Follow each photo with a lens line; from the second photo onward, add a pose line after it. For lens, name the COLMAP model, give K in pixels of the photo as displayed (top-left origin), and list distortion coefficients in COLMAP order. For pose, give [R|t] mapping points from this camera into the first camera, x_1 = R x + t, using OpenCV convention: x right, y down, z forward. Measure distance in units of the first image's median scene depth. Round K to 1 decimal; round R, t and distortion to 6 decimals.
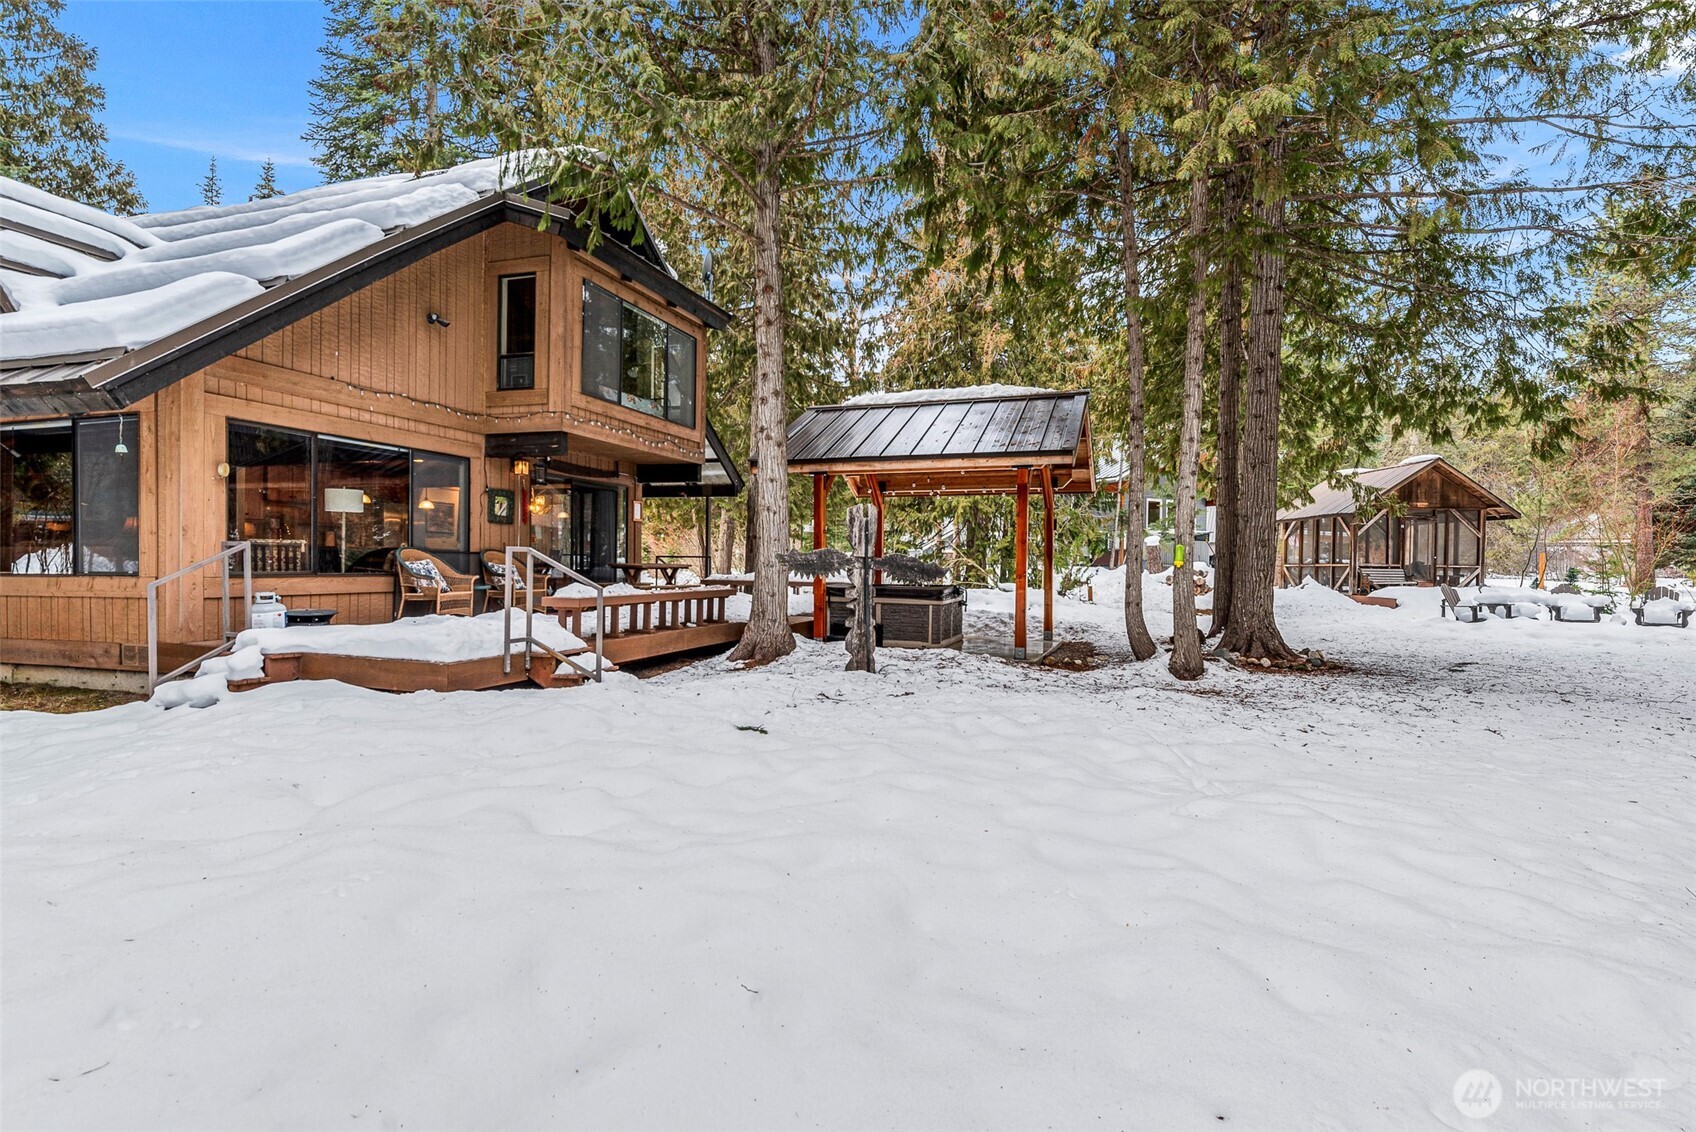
lens RADIAL K [[824.7, 0, 855.5], [0, 824.7, 558.7], [0, 0, 1]] dist [-0.000347, -0.000153]
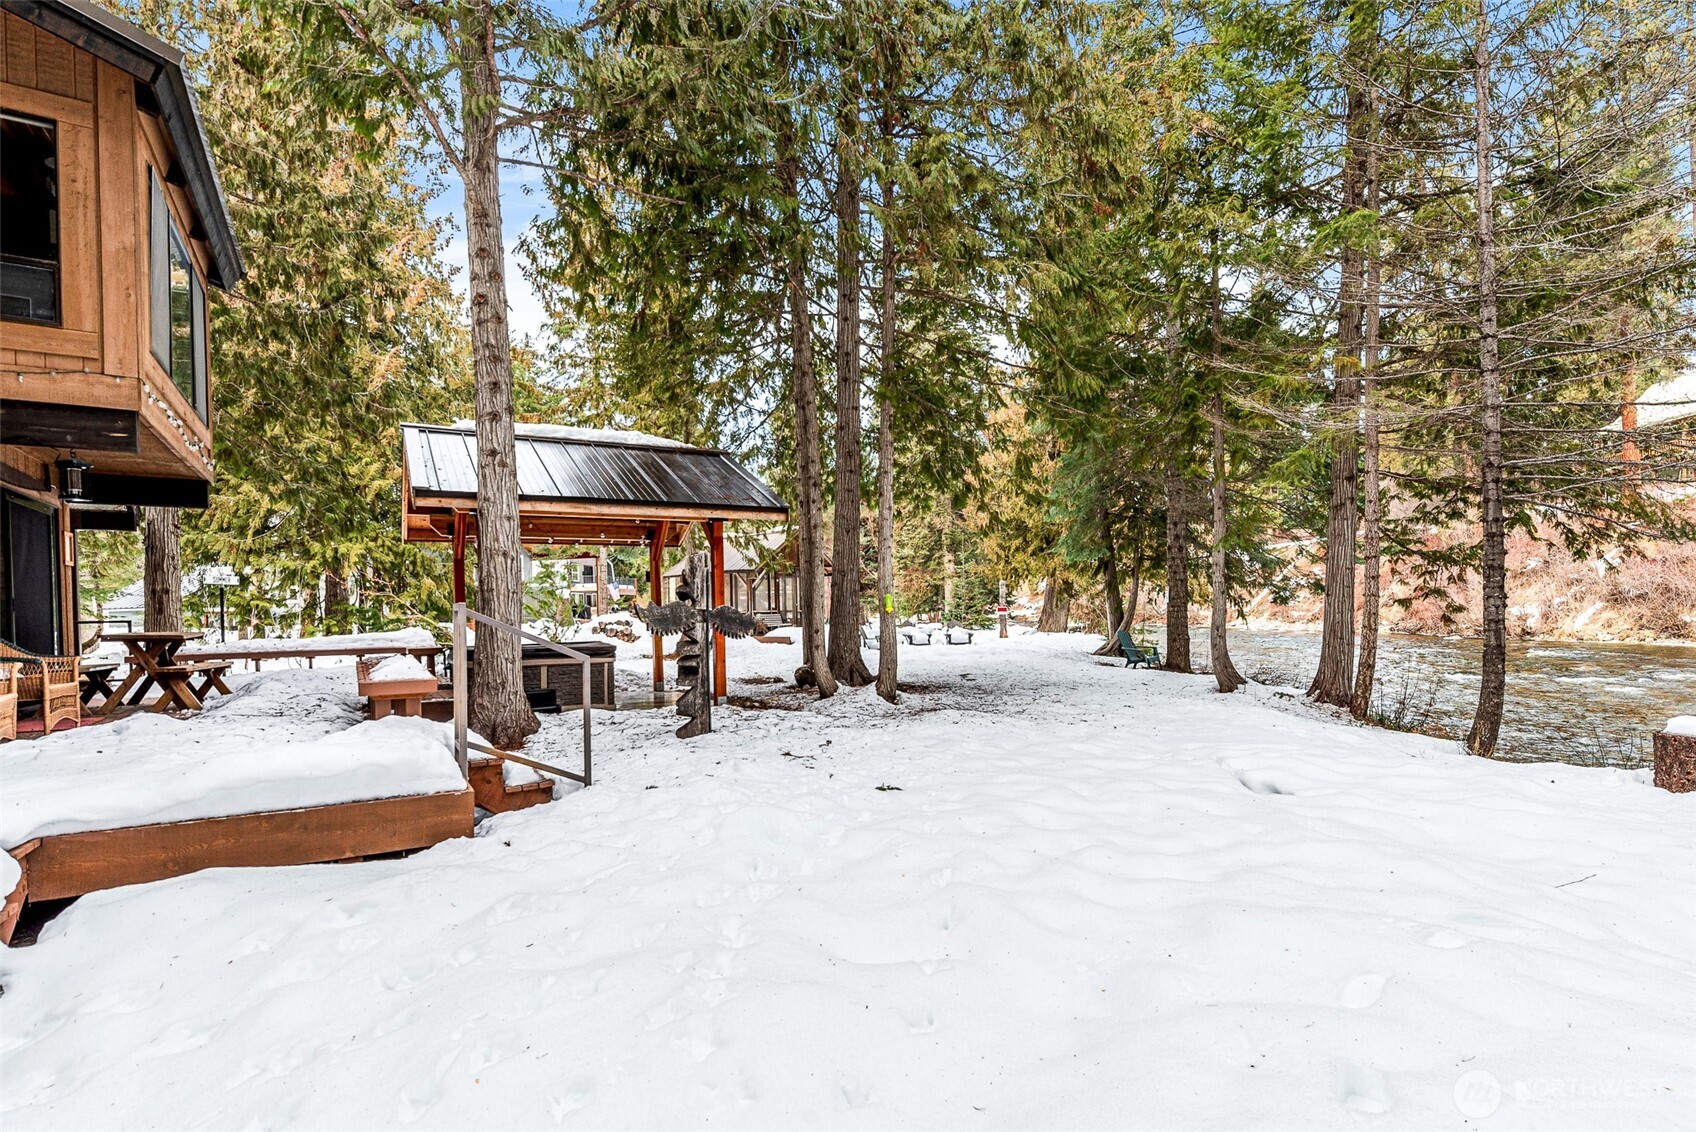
lens RADIAL K [[799.5, 0, 848.0], [0, 799.5, 566.0], [0, 0, 1]] dist [0.001225, -0.000040]
pose [[0.649632, 0.018703, 0.760019, -0.206318], [0.022646, 0.998778, -0.043936, -0.004185], [-0.759911, 0.045754, 0.648414, 0.121661]]
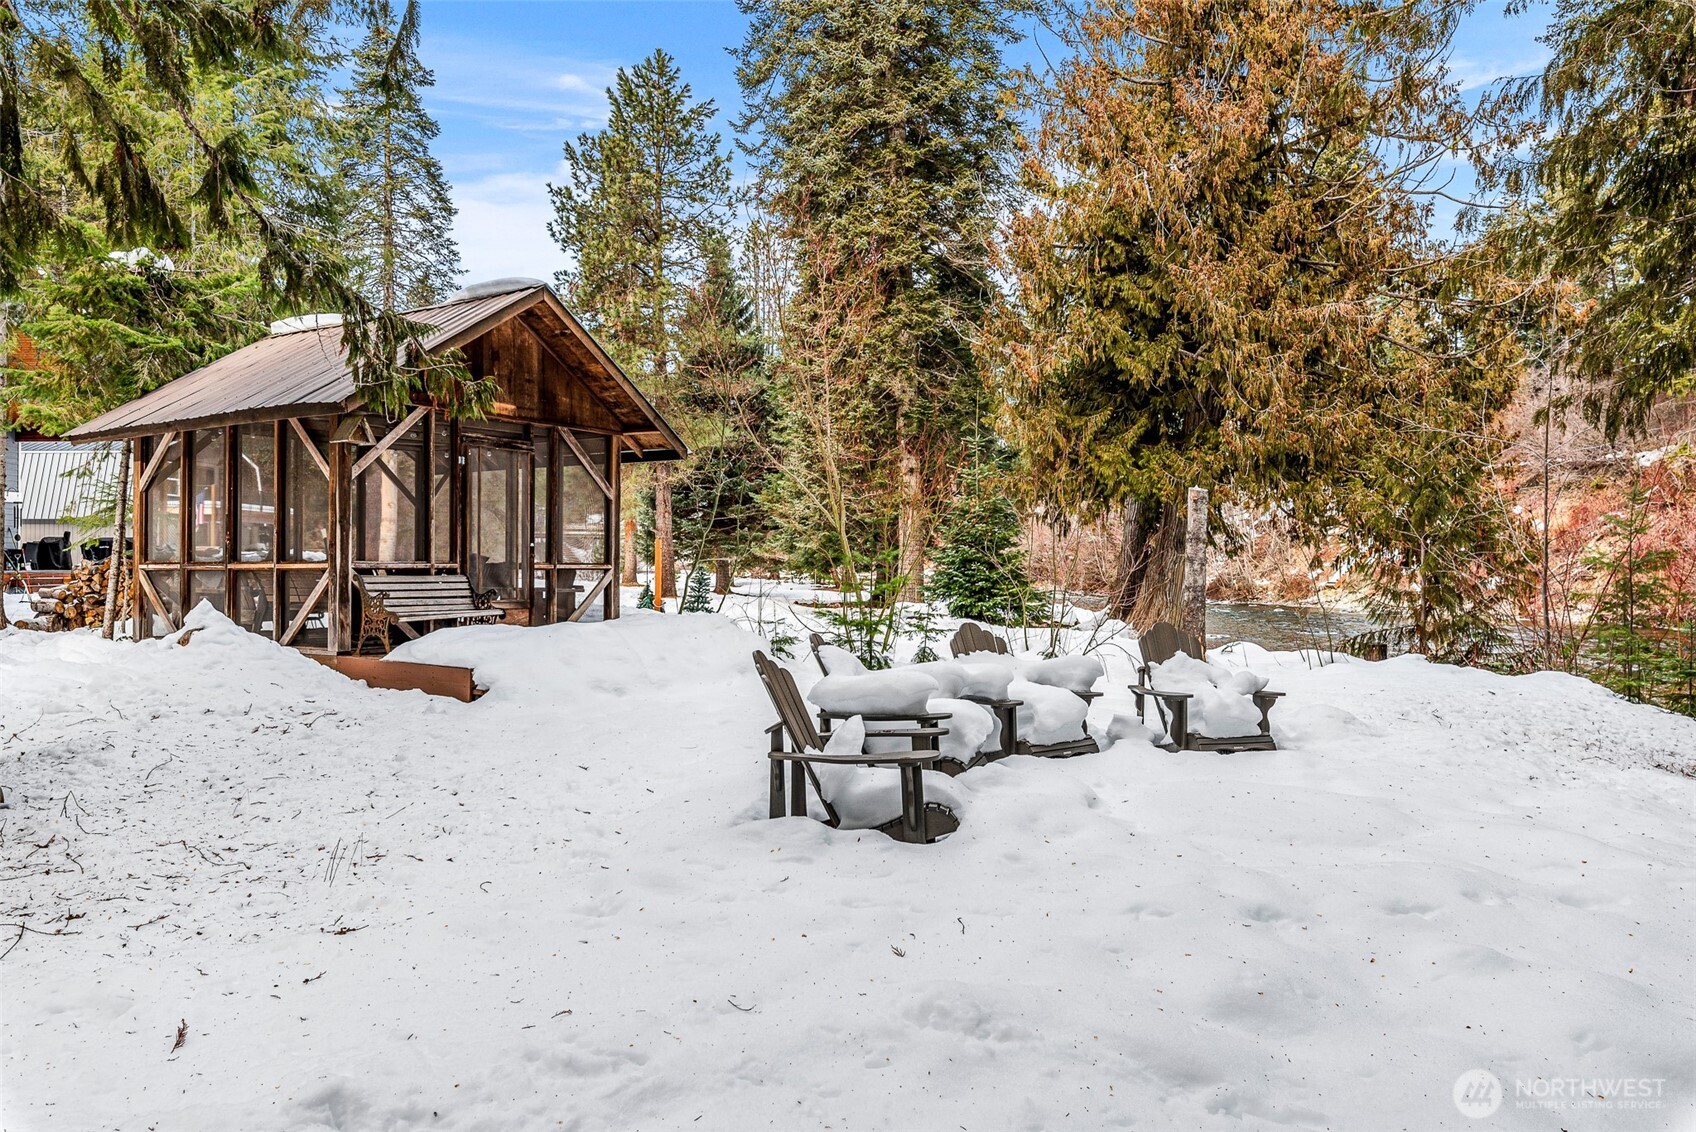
lens RADIAL K [[1122.3, 0, 848.0], [0, 1122.3, 566.0], [0, 0, 1]] dist [-0.005862, -0.001069]
pose [[0.545771, -0.009059, 0.837885, 0.342091], [-0.003278, 0.999911, 0.012946, 0.001373], [-0.837928, -0.009813, 0.545693, 0.590179]]
